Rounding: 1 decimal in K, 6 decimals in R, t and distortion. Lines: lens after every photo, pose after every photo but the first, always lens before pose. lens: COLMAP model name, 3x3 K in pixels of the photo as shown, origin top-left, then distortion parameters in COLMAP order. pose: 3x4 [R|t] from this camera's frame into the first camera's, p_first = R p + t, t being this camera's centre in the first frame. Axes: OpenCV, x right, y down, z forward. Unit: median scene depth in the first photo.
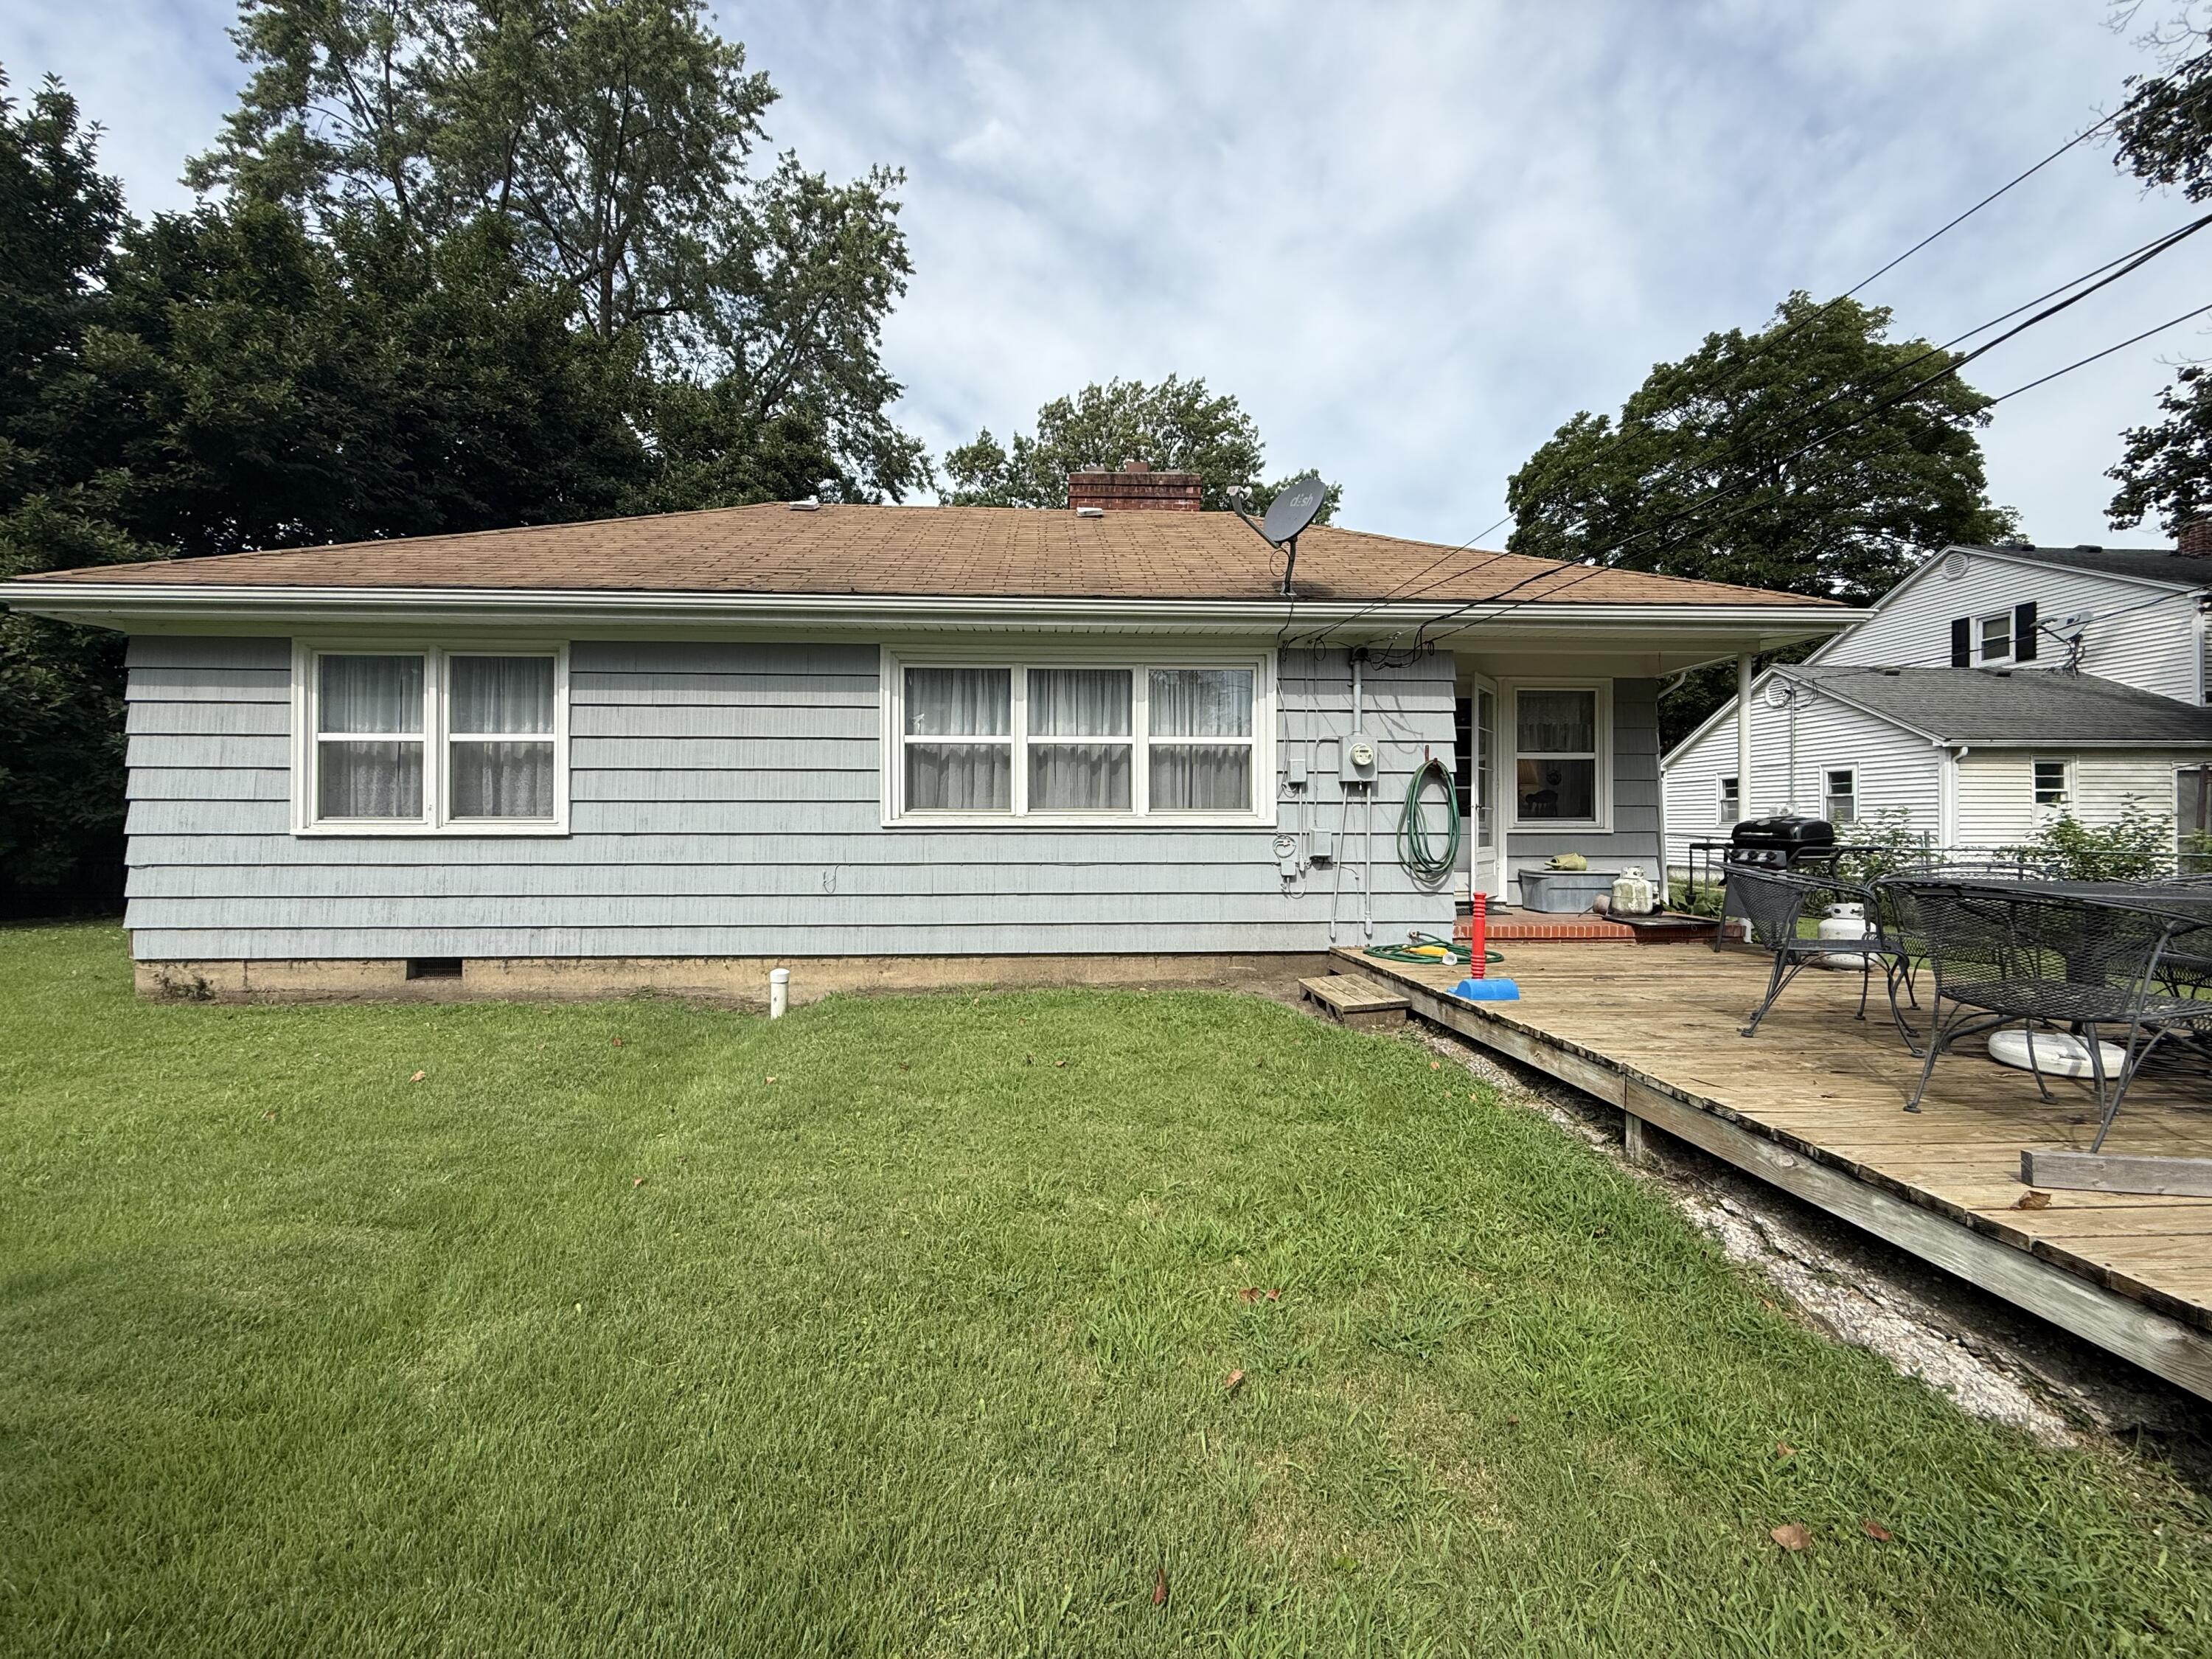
lens RADIAL K [[882.1, 0, 1103.4], [0, 882.1, 822.7], [0, 0, 1]] dist [-0.000206, -0.000356]
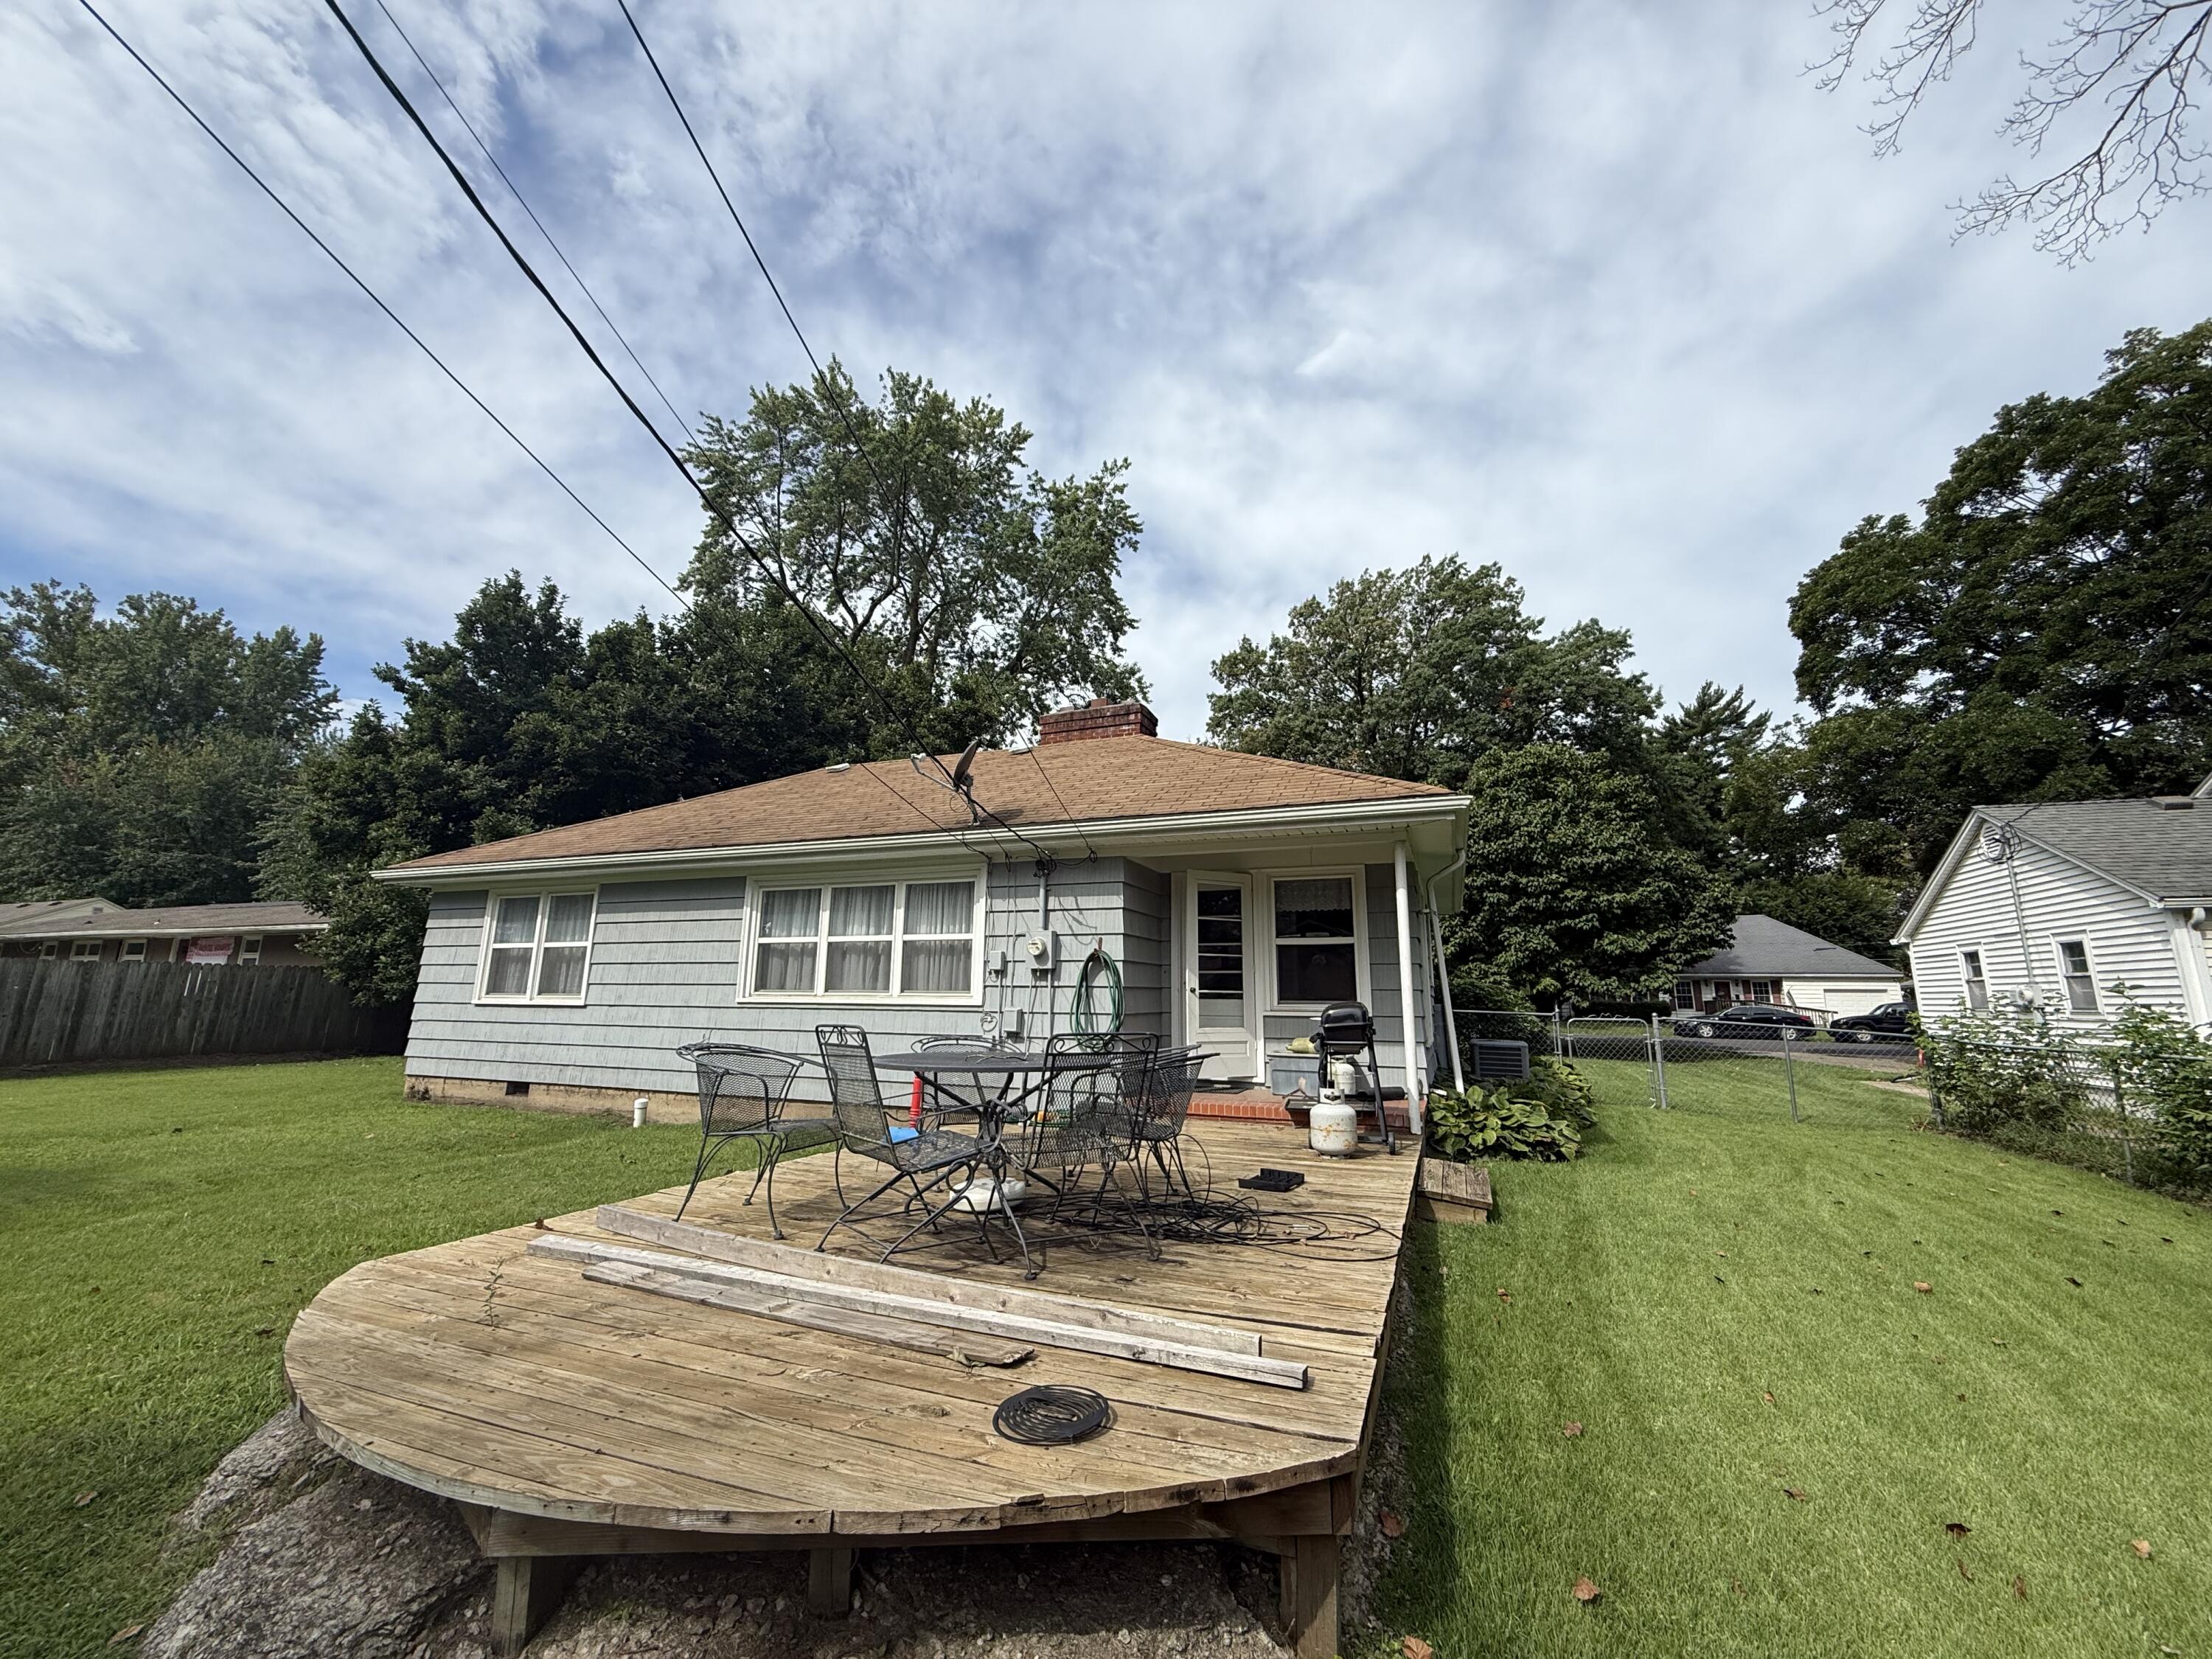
lens RADIAL K [[882.1, 0, 1103.4], [0, 882.1, 822.7], [0, 0, 1]] dist [-0.000206, -0.000356]
pose [[0.907000, -0.073644, -0.414641, 0.872691], [-0.009313, 0.980843, -0.194577, -0.008799], [0.421027, 0.180343, 0.888939, -0.074304]]
